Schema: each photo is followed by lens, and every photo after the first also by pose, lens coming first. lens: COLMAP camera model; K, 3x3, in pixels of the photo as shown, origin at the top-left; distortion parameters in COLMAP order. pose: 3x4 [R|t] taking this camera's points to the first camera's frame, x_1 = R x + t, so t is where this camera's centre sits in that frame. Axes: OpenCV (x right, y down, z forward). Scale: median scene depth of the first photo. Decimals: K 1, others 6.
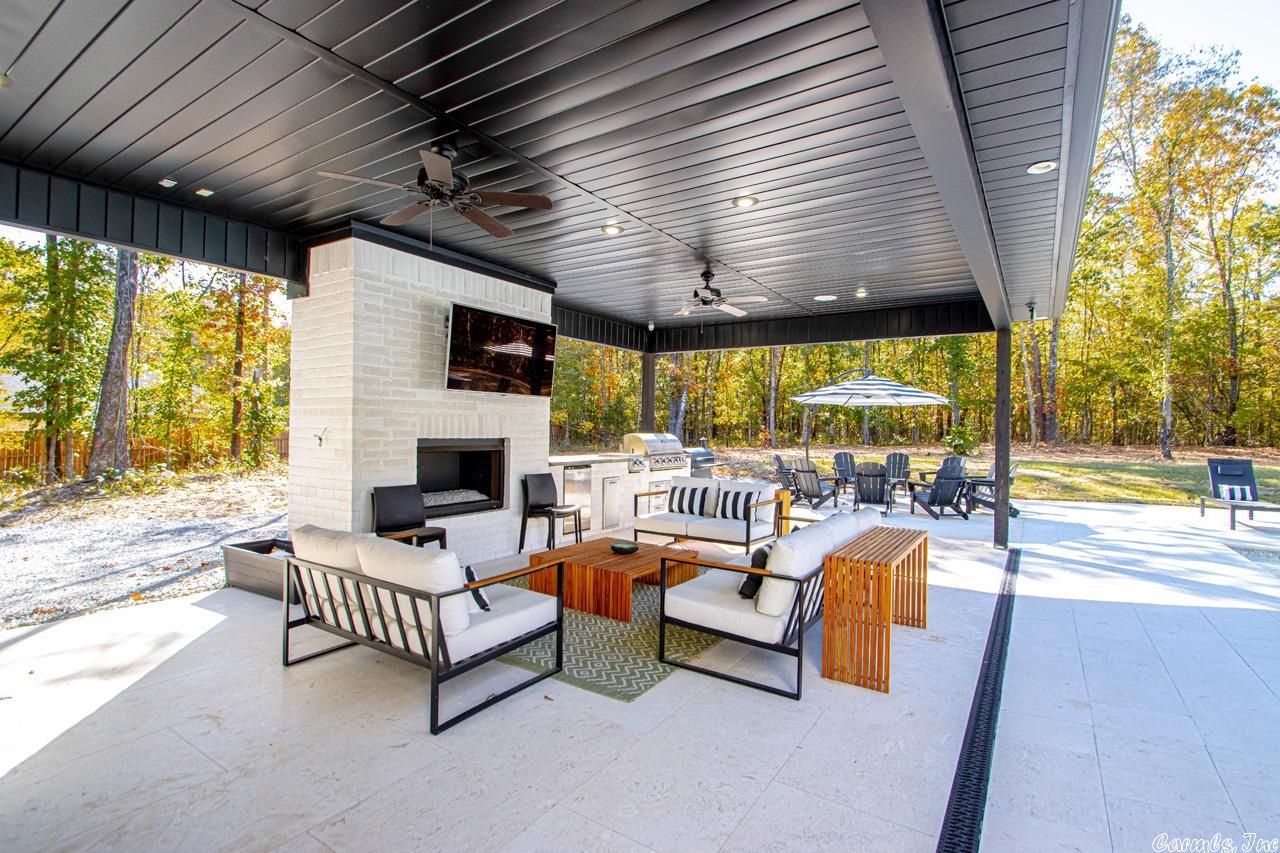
lens RADIAL K [[614.1, 0, 678.5], [0, 614.1, 436.4], [0, 0, 1]] dist [0.014483, -0.014196]
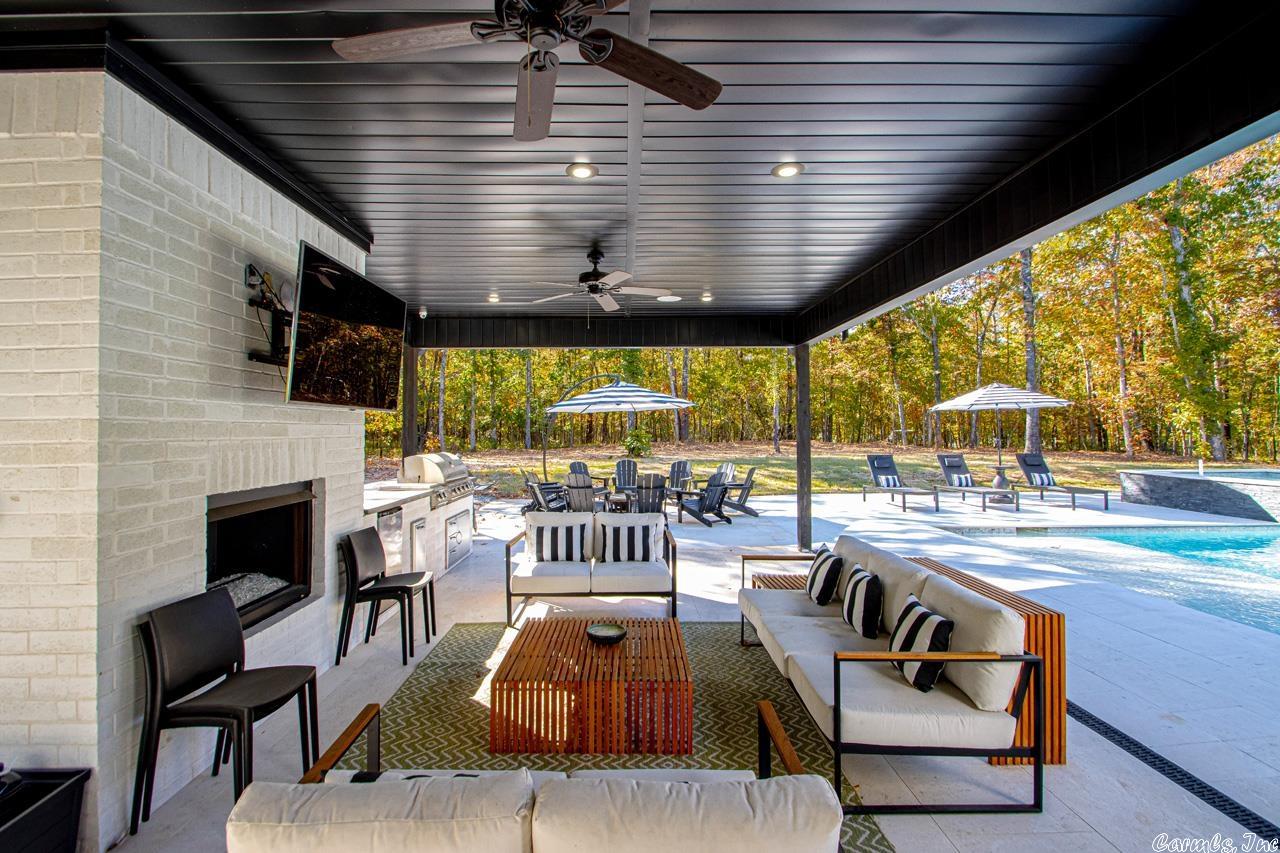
lens RADIAL K [[614.1, 0, 640.3], [0, 614.1, 420.8], [0, 0, 1]] dist [0.014483, -0.014196]
pose [[0.839205, -0.010202, 0.543720, -0.401889], [0.024261, 0.999531, -0.018692, -0.040842], [-0.543274, 0.028878, 0.839059, 0.372626]]
